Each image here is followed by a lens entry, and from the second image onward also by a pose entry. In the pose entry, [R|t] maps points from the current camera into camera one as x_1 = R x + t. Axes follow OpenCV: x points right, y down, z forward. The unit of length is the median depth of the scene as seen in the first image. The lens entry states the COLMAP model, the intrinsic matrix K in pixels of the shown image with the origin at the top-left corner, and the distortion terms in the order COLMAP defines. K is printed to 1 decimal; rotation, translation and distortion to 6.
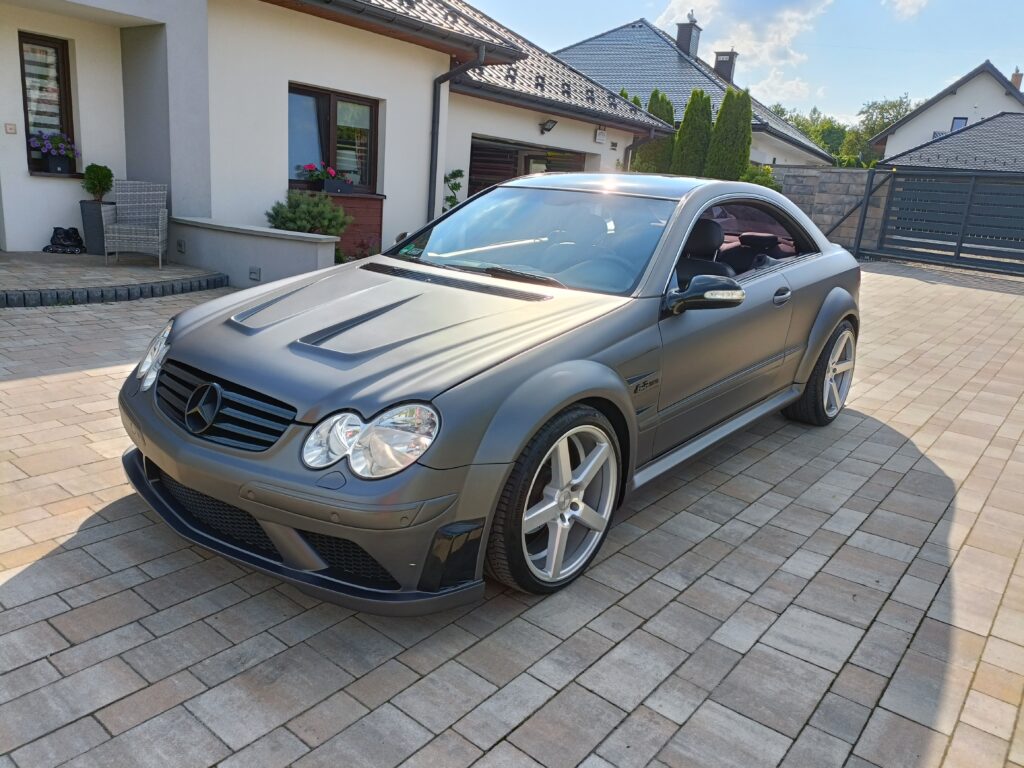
lens RADIAL K [[745.9, 0, 503.7], [0, 745.9, 385.0], [0, 0, 1]] dist [0.058508, -0.044382]
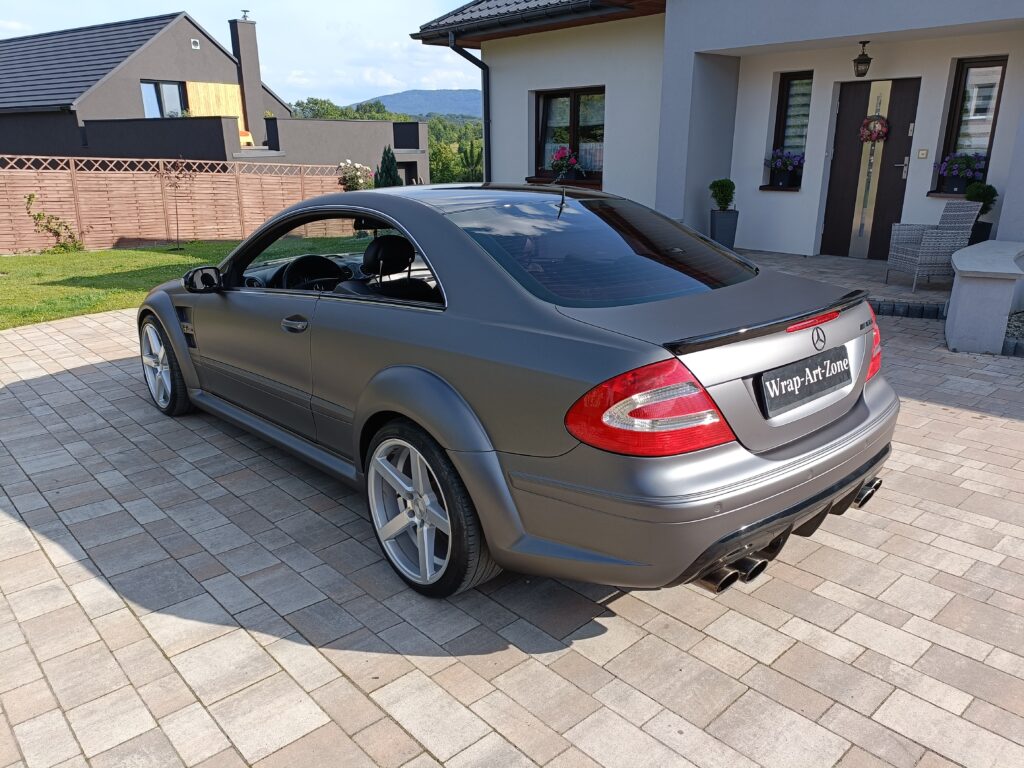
lens RADIAL K [[745.9, 0, 513.1], [0, 745.9, 409.7], [0, 0, 1]] dist [0.058508, -0.044382]
pose [[-0.149963, 0.252654, -0.955864, 1.319944], [-0.259966, 0.922702, 0.284674, -0.373685], [0.953902, 0.291183, -0.072690, 1.497712]]
